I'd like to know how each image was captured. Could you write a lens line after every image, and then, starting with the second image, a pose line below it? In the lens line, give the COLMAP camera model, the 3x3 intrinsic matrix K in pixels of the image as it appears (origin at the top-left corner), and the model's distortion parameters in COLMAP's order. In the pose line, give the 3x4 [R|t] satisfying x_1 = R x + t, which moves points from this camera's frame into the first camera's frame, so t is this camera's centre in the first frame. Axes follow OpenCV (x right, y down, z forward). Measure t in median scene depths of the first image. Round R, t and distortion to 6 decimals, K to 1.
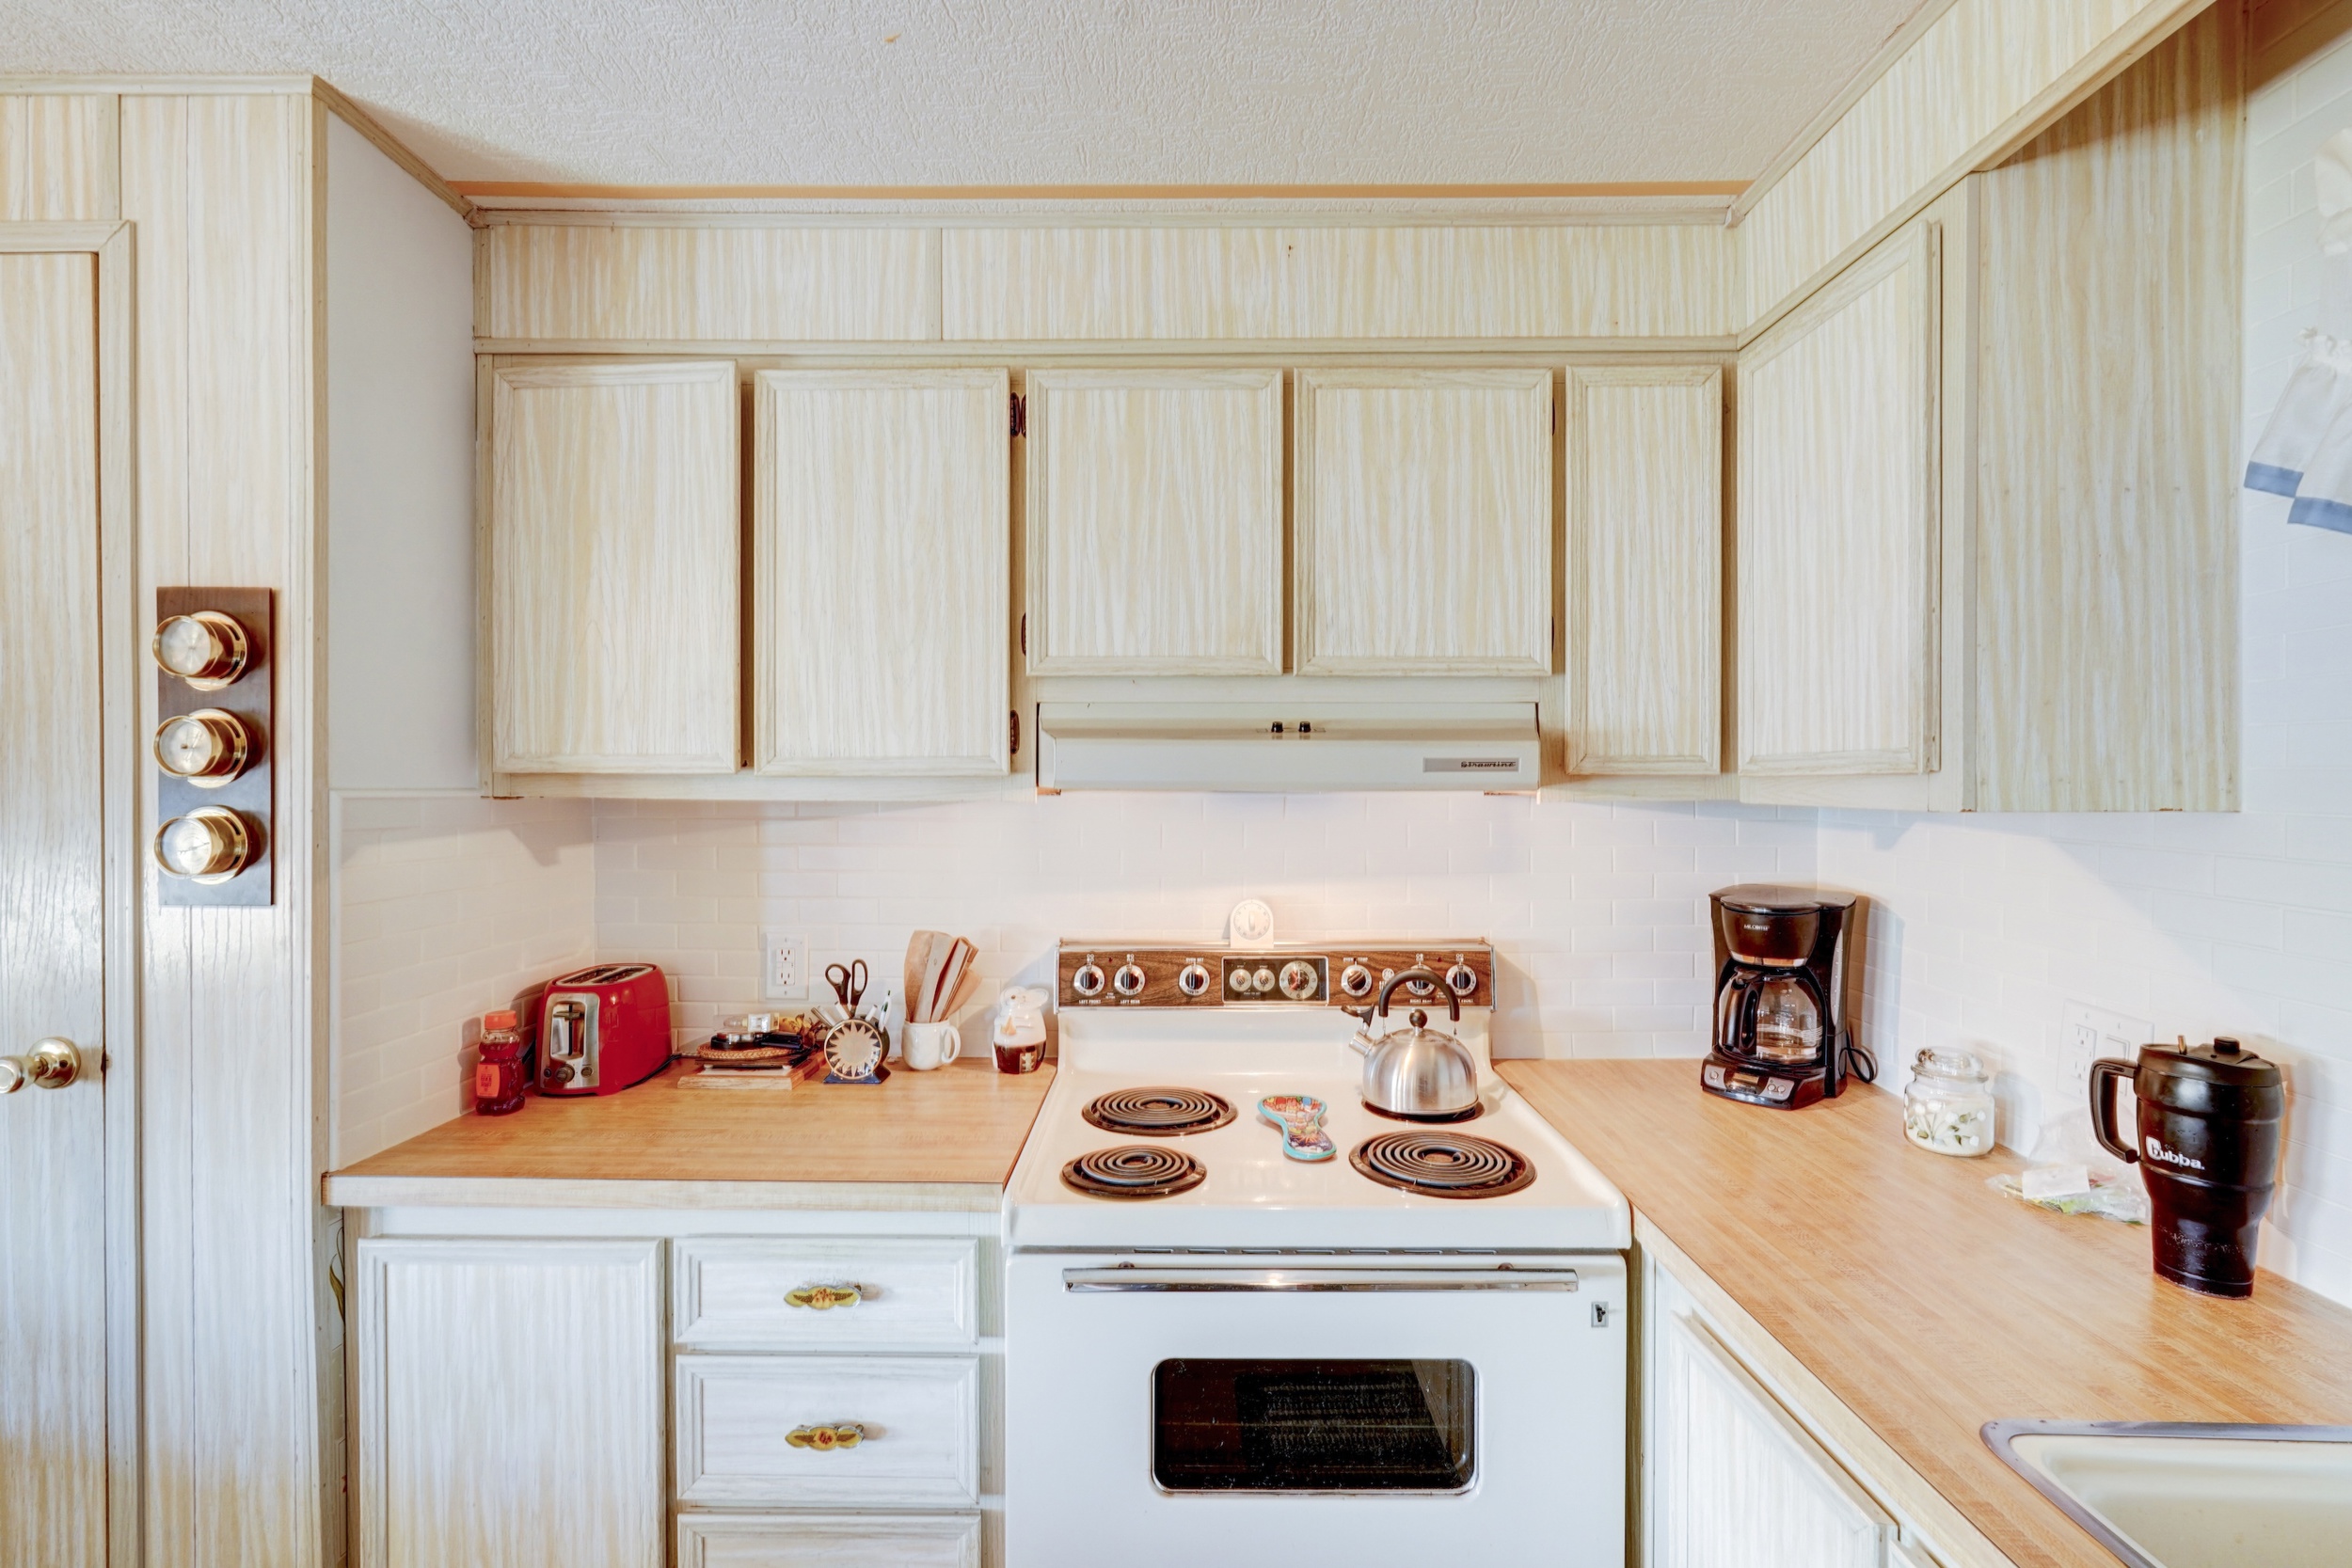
lens RADIAL K [[1031.3, 0, 1177.0], [0, 1031.3, 785.8], [0, 0, 1]] dist [-0.021370, -0.000057]
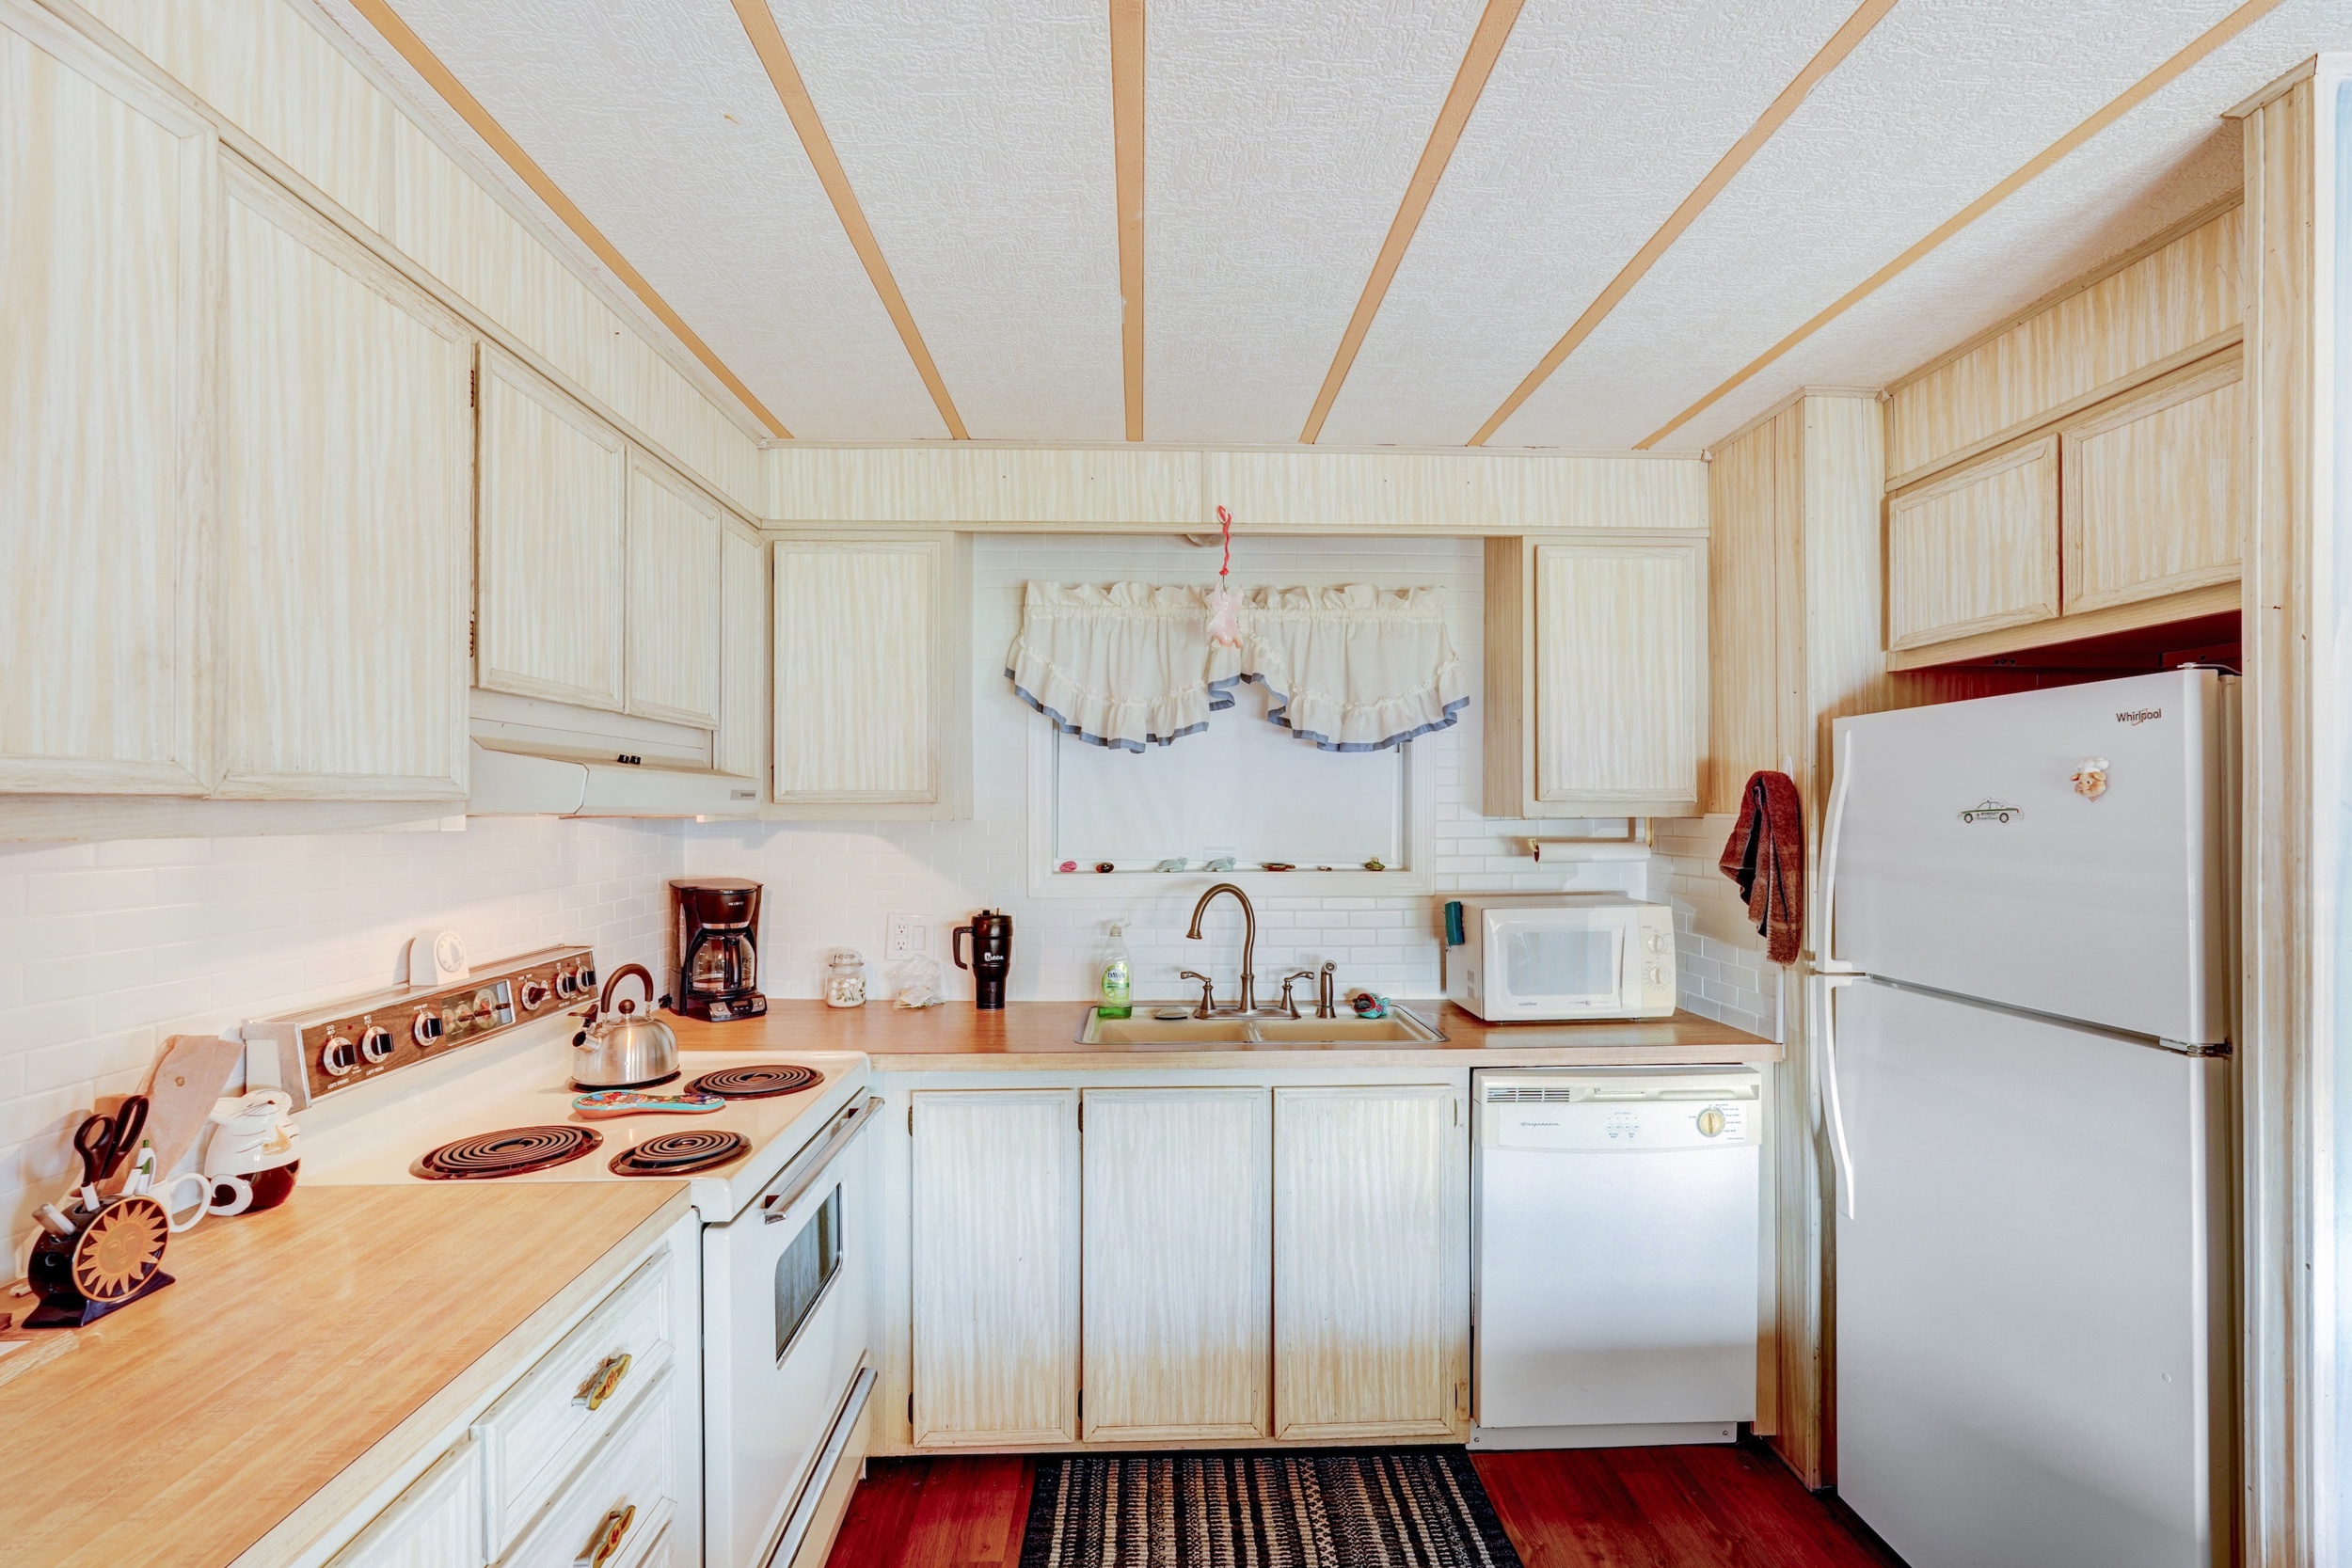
lens RADIAL K [[1031.3, 0, 1178.8], [0, 1031.3, 795.8], [0, 0, 1]] dist [-0.021370, -0.000057]
pose [[-0.050042, 0.009142, 0.998705, -1.045989], [0.008116, 0.999929, -0.008747, -0.001142], [-0.998714, 0.007668, -0.050113, 0.445605]]
